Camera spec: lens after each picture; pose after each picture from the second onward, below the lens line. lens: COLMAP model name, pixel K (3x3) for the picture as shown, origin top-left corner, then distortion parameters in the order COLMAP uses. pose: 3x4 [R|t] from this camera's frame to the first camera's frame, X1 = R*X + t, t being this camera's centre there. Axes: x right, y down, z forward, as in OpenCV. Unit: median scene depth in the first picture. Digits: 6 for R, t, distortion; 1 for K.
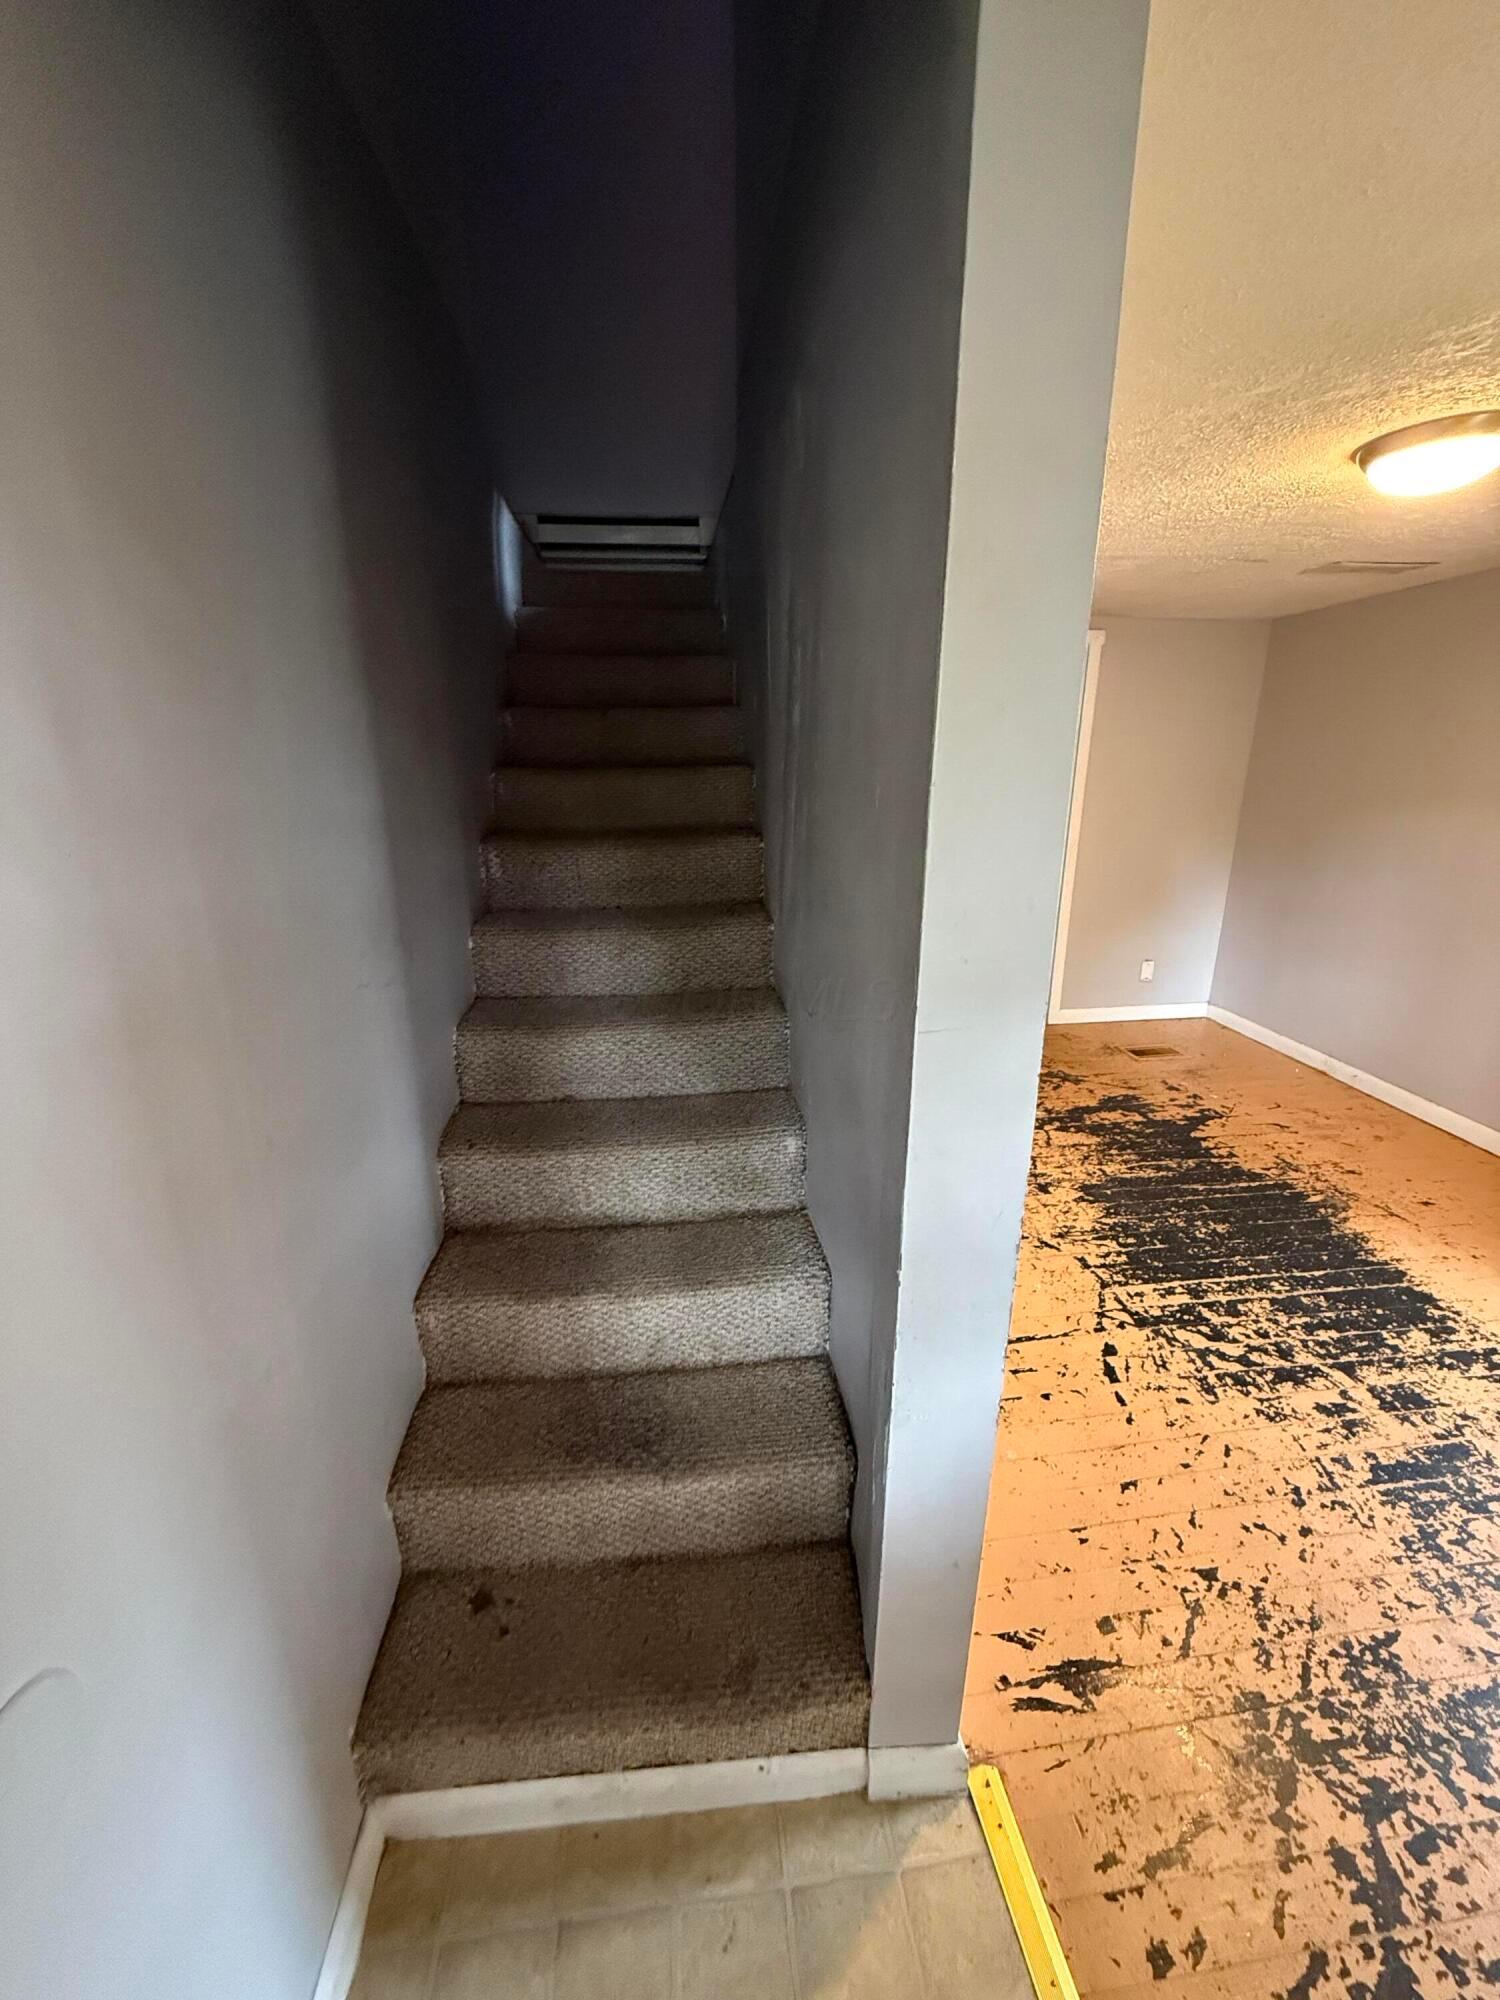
lens RADIAL K [[798.6, 0, 747.2], [0, 798.6, 997.3], [0, 0, 1]] dist [0.000601, -0.000570]
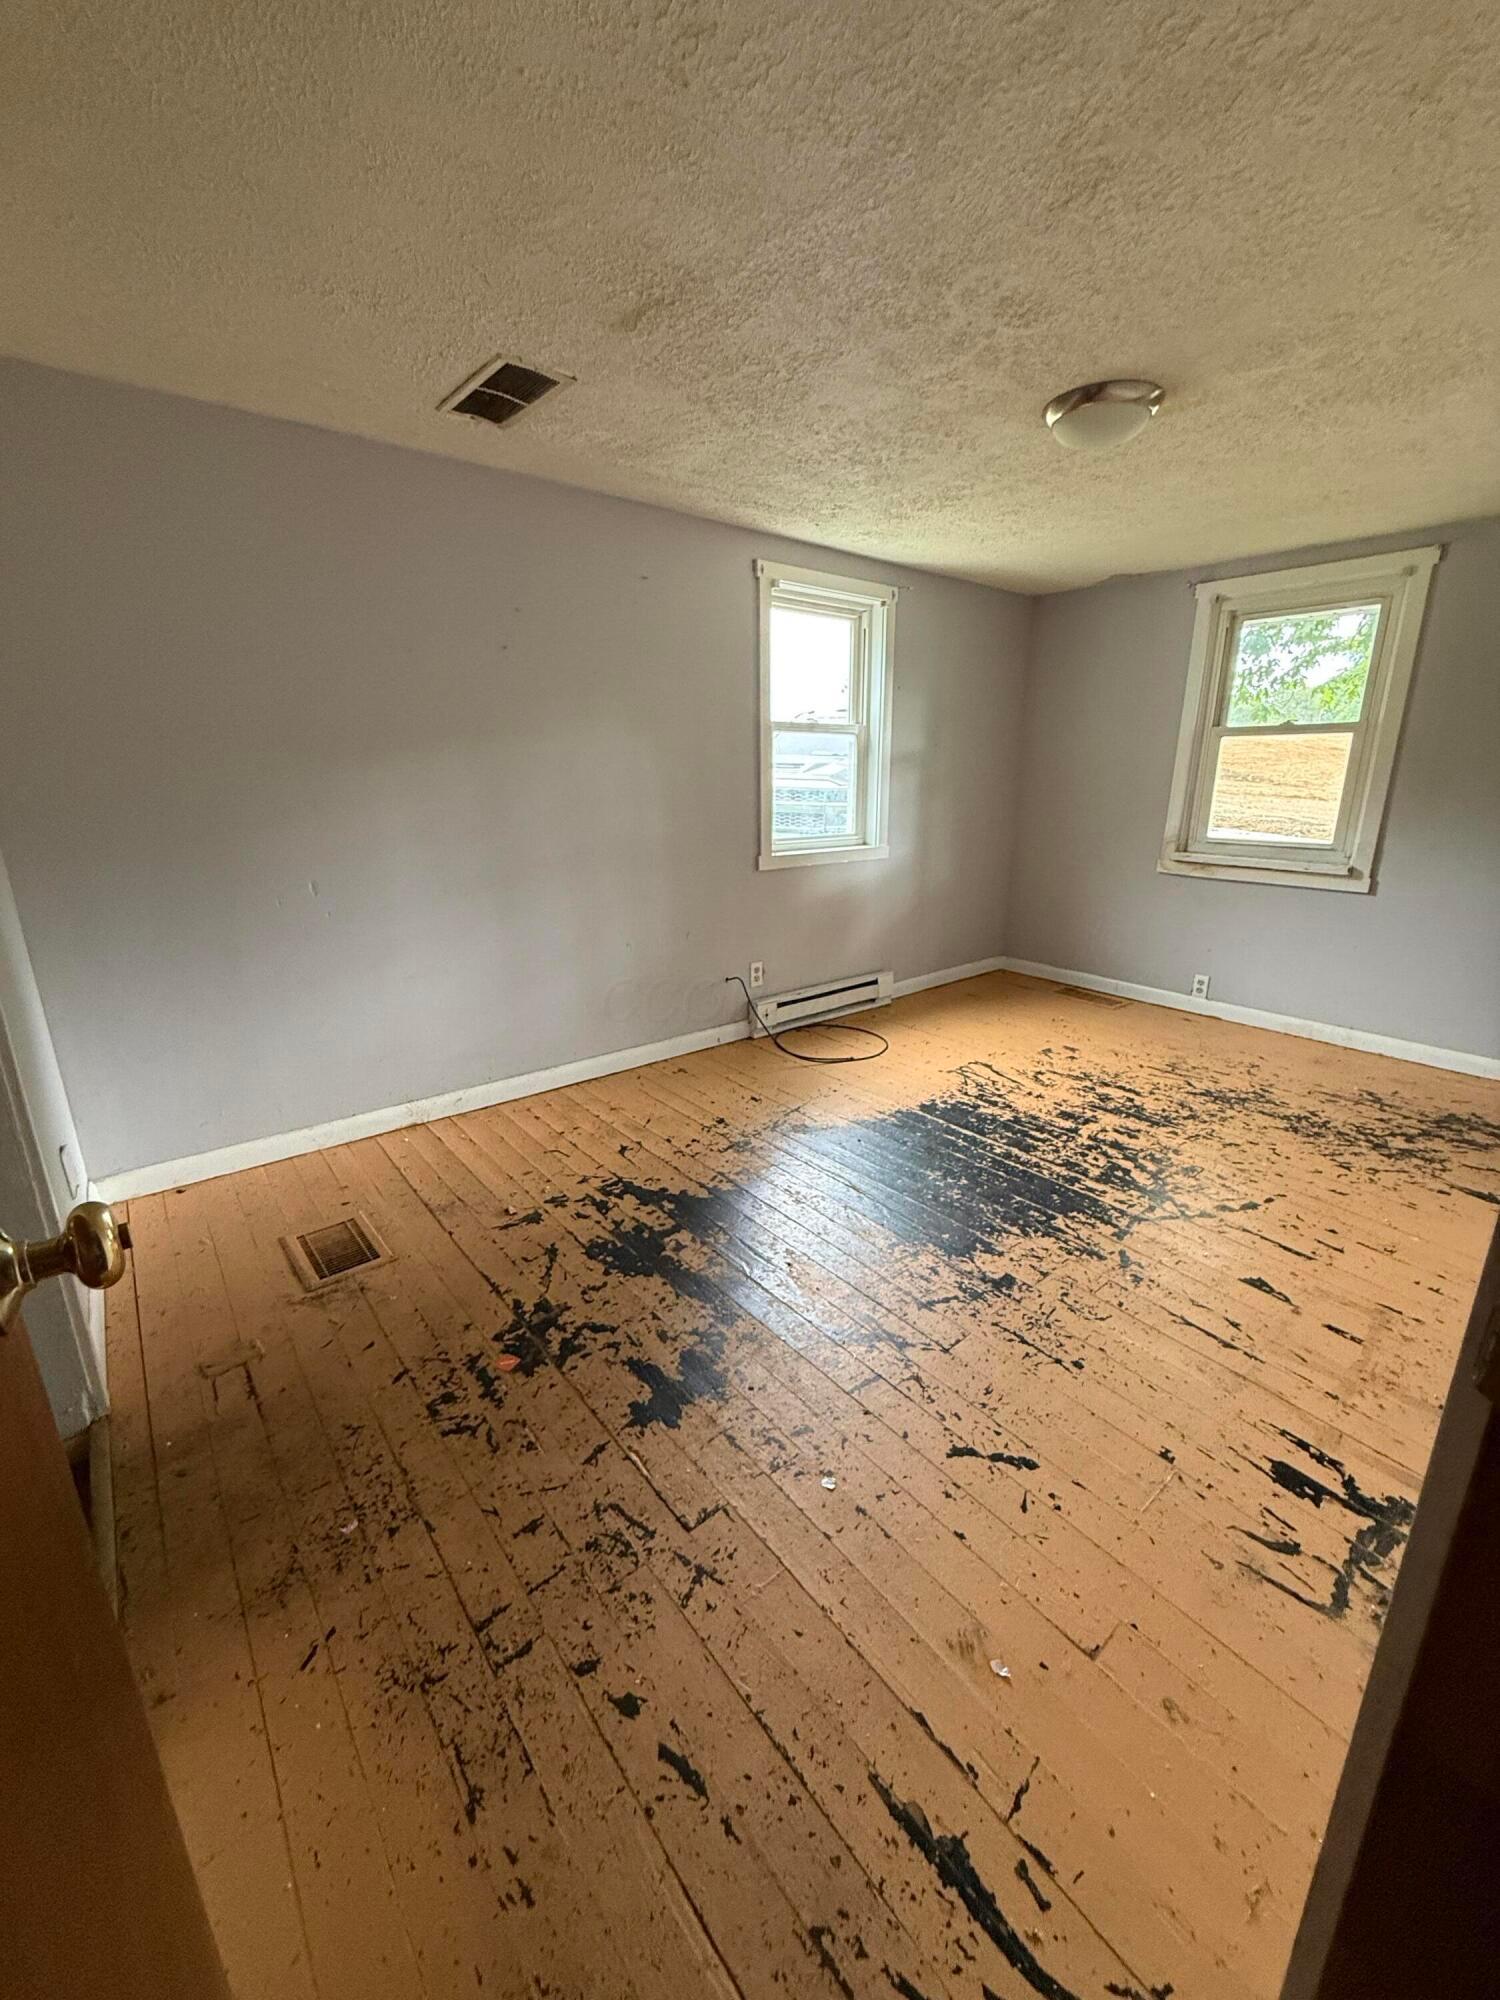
lens RADIAL K [[798.6, 0, 753.2], [0, 798.6, 990.2], [0, 0, 1]] dist [0.000601, -0.000570]
pose [[-0.541824, -0.218933, 0.811477, -0.023654], [0.246425, 0.881670, 0.402409, -0.441248], [-0.803556, 0.418003, -0.423759, 1.916368]]
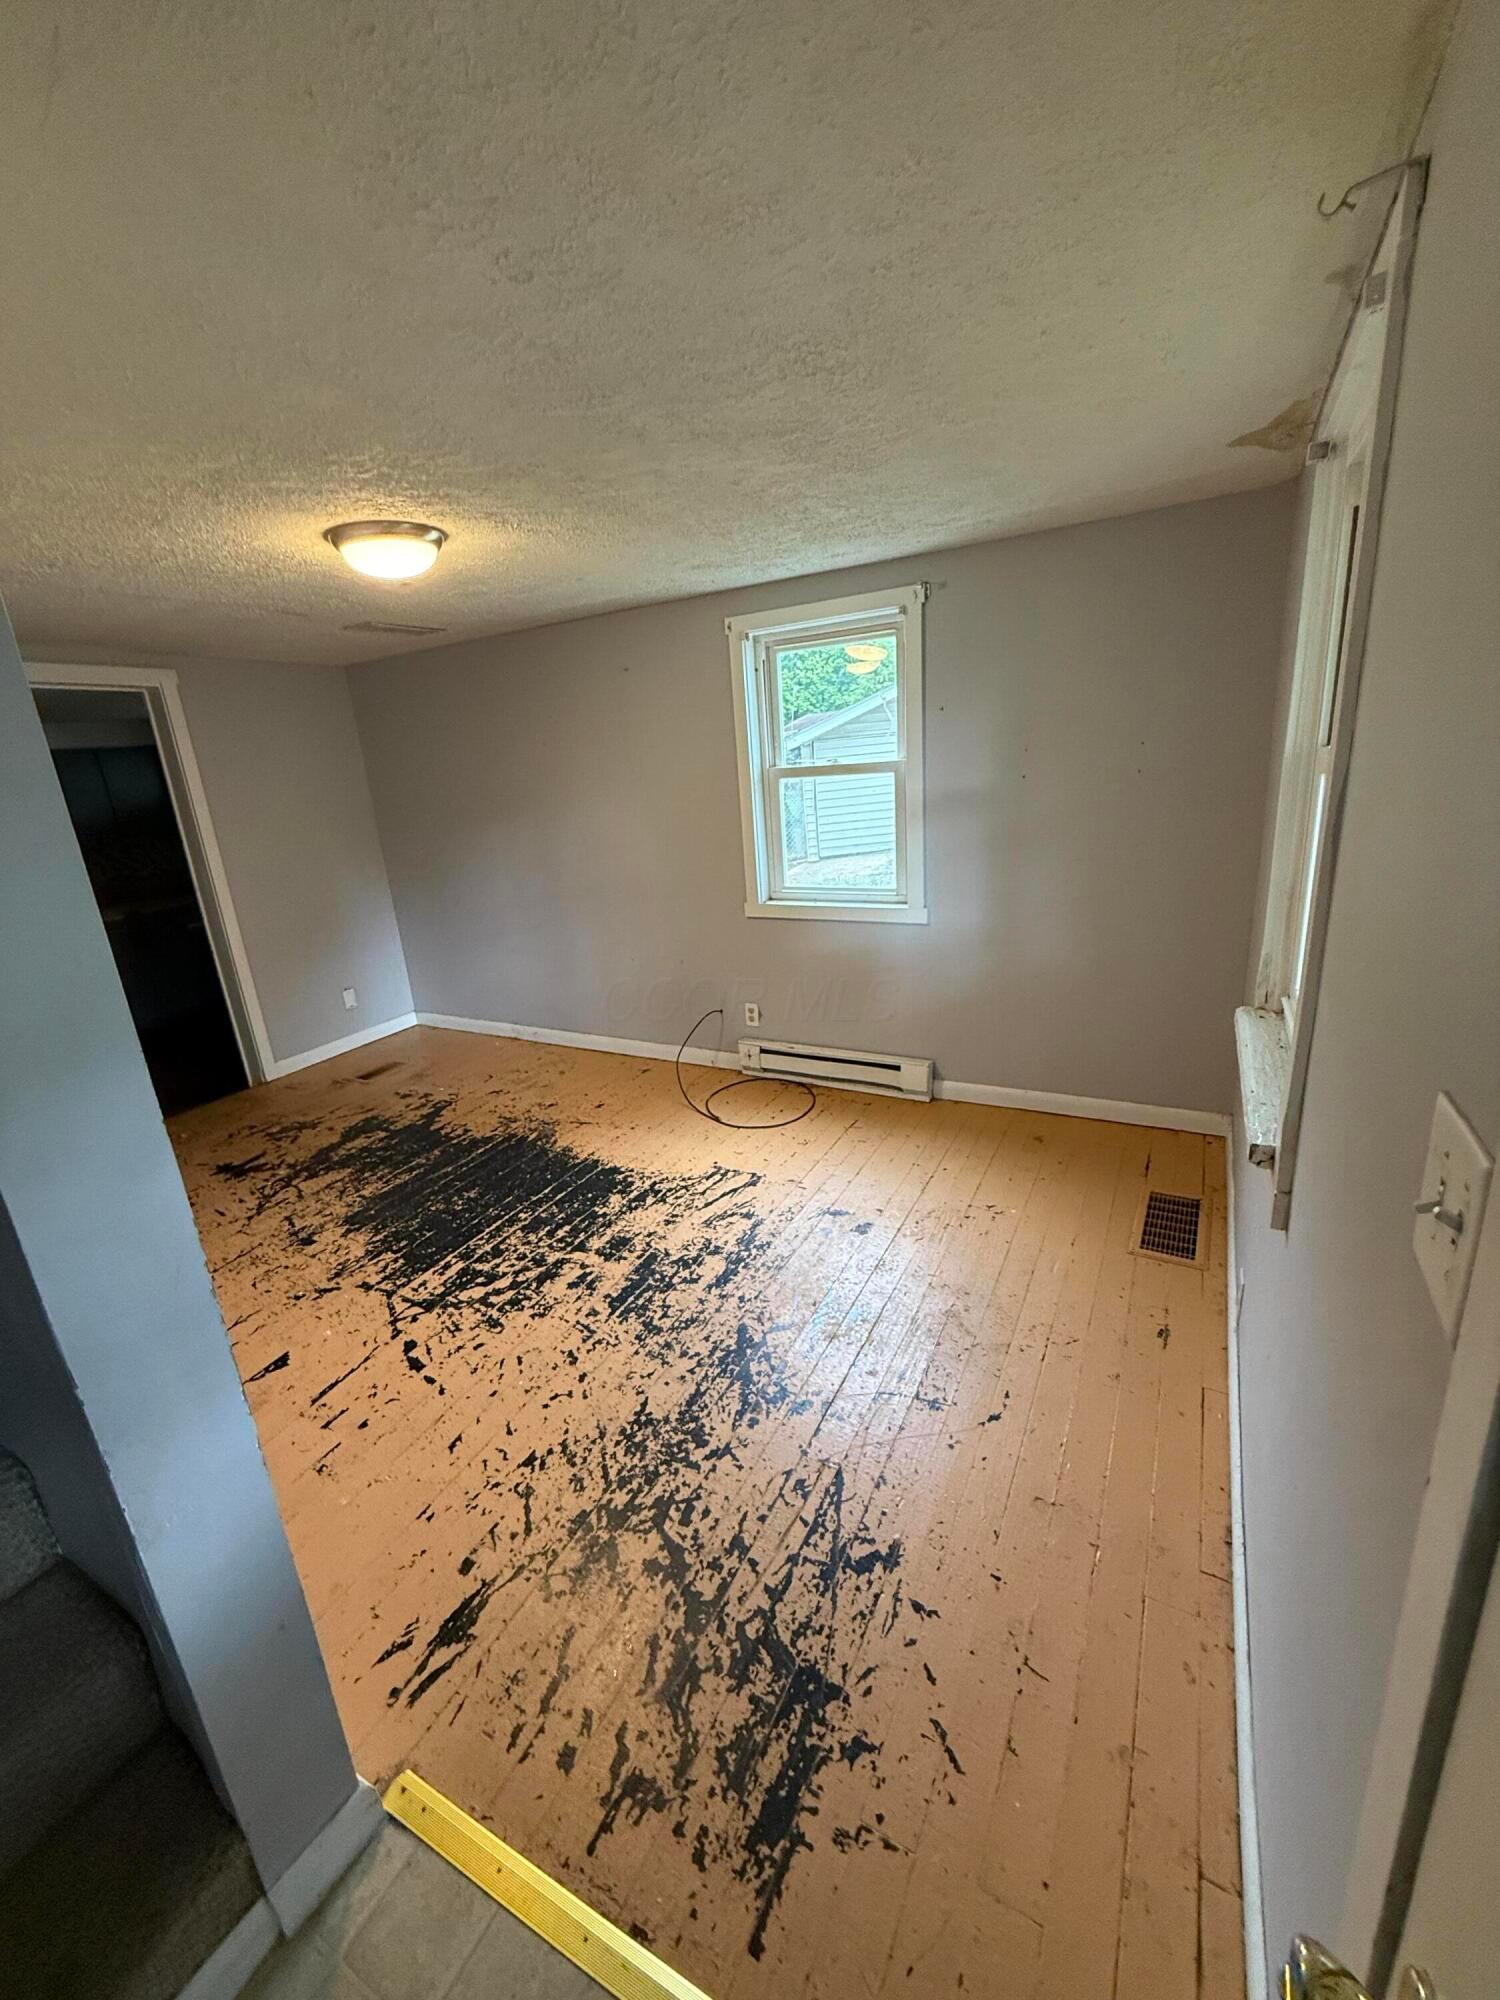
lens RADIAL K [[798.6, 0, 755.6], [0, 798.6, 996.6], [0, 0, 1]] dist [0.000601, -0.000570]
pose [[0.578459, -0.271390, 0.769242, 0.030523], [0.302869, 0.947077, 0.106378, 0.029406], [-0.757401, 0.171444, 0.630040, -0.098258]]
